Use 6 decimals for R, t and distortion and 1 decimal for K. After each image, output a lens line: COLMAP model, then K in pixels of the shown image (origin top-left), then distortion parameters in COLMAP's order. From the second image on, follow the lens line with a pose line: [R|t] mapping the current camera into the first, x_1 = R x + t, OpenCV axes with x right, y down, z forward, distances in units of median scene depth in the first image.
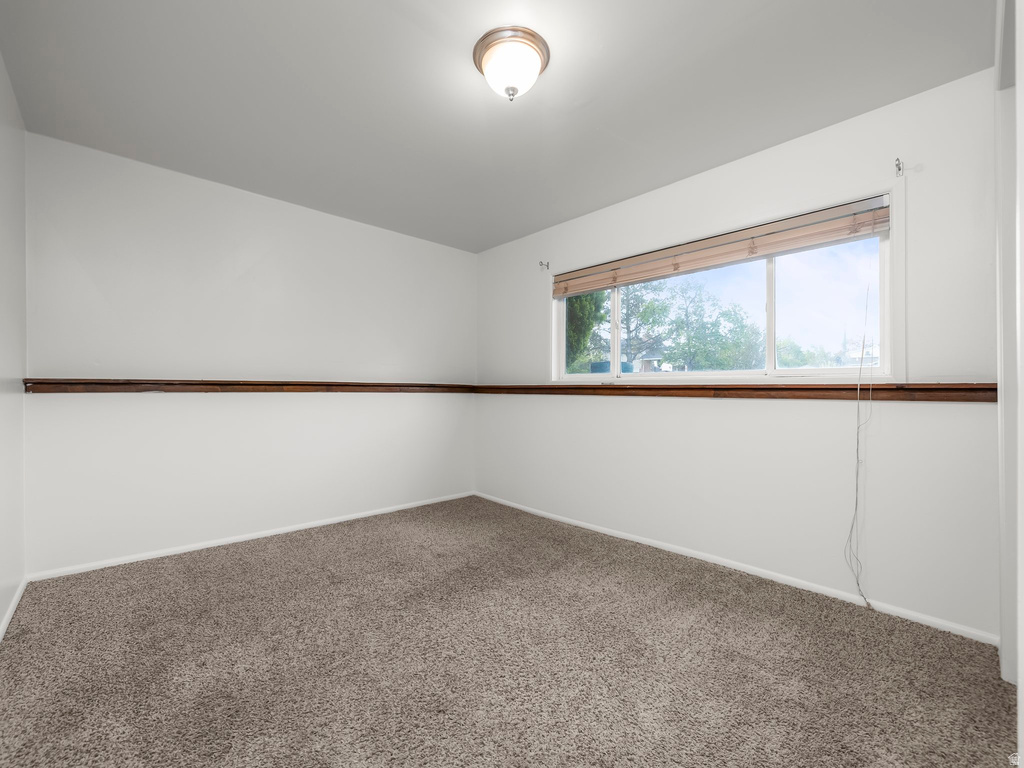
lens RADIAL K [[429.1, 0, 505.1], [0, 429.1, 381.5], [0, 0, 1]] dist [0.000079, 0.000272]
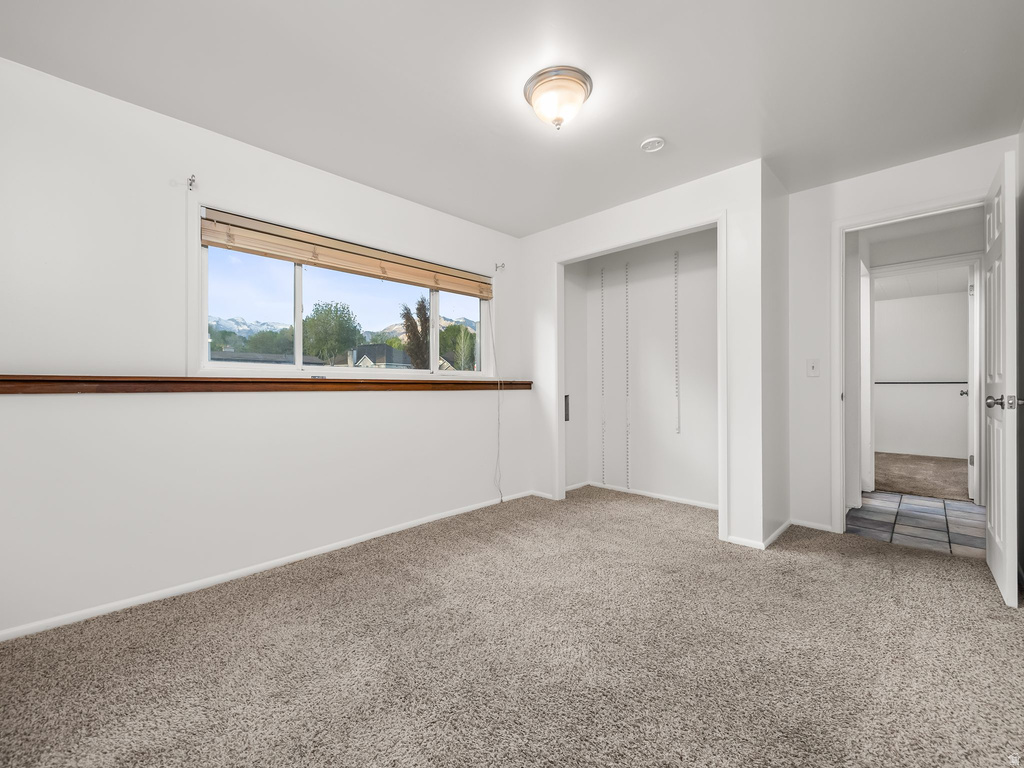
lens RADIAL K [[429.1, 0, 505.1], [0, 429.1, 381.5], [0, 0, 1]] dist [0.000079, 0.000272]
pose [[-0.032326, 0.001377, 0.999476, -0.866355], [-0.018722, 0.999823, -0.001983, 0.009584], [-0.999302, -0.018777, -0.032294, 0.914635]]
